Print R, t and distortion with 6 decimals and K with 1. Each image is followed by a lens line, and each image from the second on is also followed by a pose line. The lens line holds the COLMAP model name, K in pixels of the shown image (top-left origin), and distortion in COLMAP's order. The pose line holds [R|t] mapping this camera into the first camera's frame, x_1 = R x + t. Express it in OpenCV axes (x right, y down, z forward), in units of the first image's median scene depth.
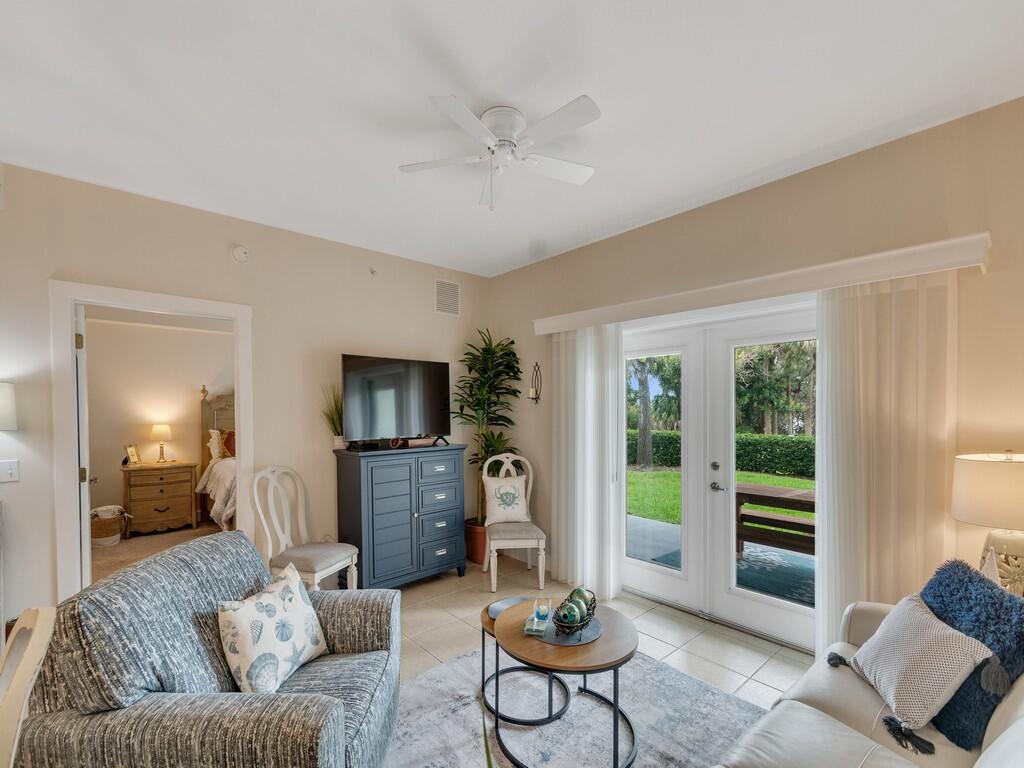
lens RADIAL K [[449.6, 0, 514.3], [0, 449.6, 387.0], [0, 0, 1]] dist [0.013086, -0.003483]
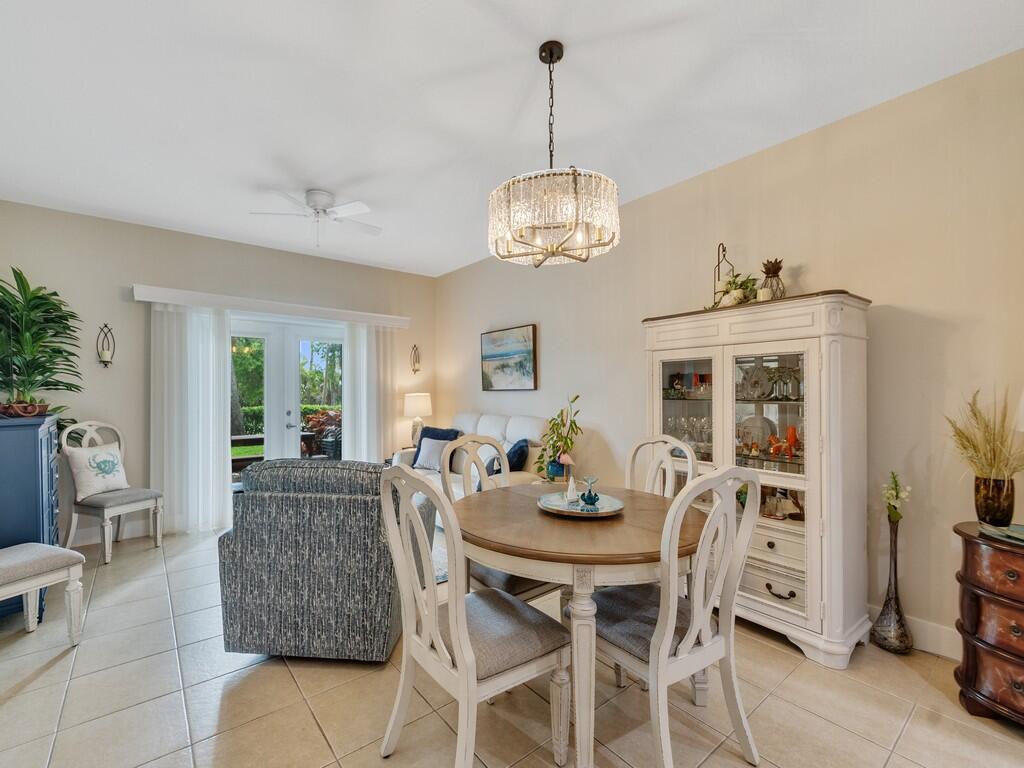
lens RADIAL K [[449.6, 0, 504.5], [0, 449.6, 389.5], [0, 0, 1]] dist [0.013086, -0.003483]
pose [[0.053939, 0.008501, 0.998508, -0.920528], [-0.044885, 0.998974, -0.006080, 0.054712], [-0.997535, -0.044490, 0.054265, 0.122841]]
